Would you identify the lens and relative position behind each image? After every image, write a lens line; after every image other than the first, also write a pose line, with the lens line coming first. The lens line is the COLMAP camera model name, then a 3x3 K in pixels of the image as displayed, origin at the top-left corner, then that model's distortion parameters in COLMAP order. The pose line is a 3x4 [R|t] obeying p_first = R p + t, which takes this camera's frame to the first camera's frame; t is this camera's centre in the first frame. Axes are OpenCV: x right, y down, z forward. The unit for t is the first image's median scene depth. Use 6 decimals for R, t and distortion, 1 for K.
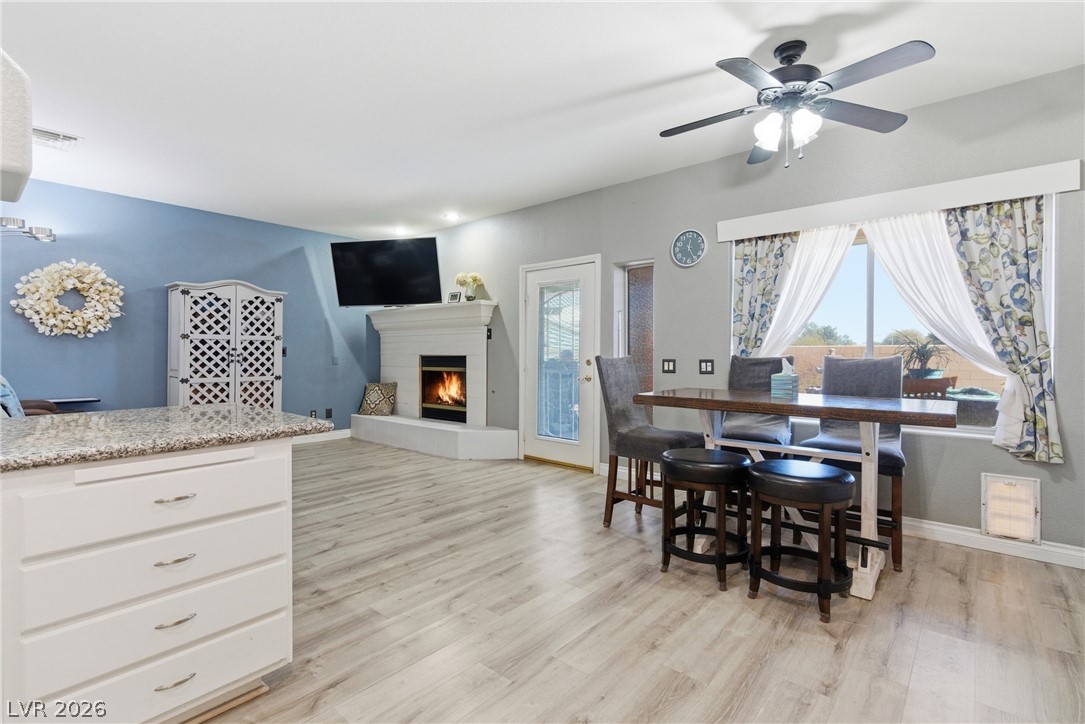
lens RADIAL K [[495.1, 0, 540.5], [0, 495.1, 355.8], [0, 0, 1]] dist [-0.003496, -0.000474]
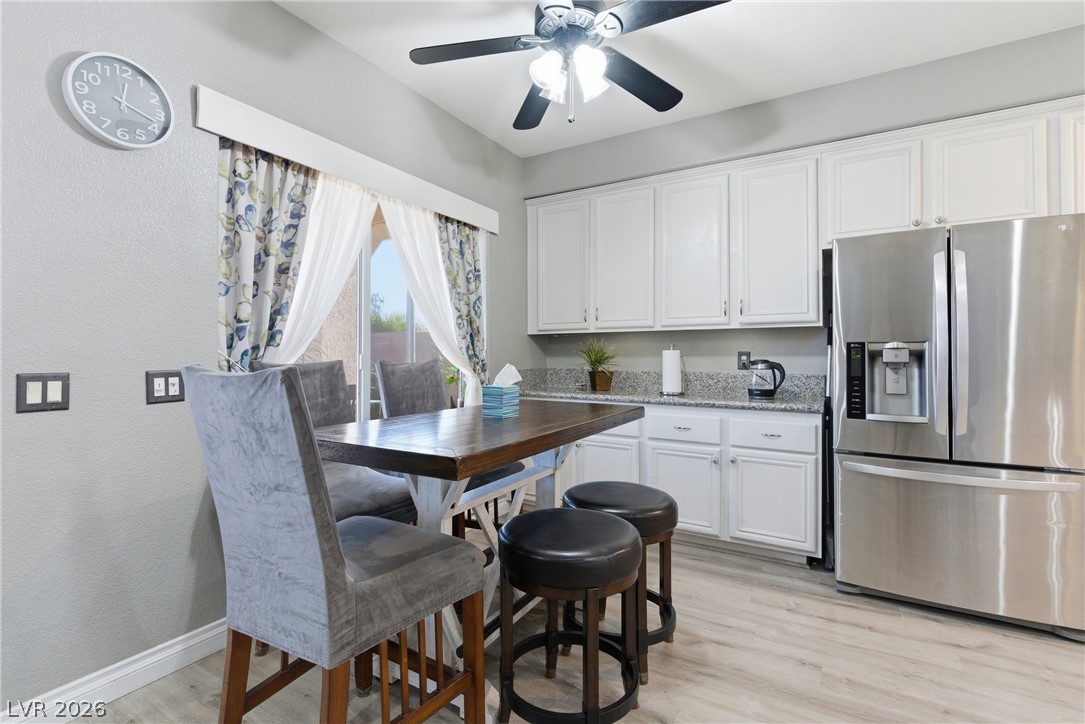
lens RADIAL K [[495.1, 0, 539.0], [0, 495.1, 359.0], [0, 0, 1]] dist [-0.003496, -0.000474]
pose [[-0.159190, 0.005579, 0.987232, -0.170544], [0.020664, 0.999784, -0.002318, 0.005315], [-0.987032, 0.020031, -0.159271, 0.783792]]
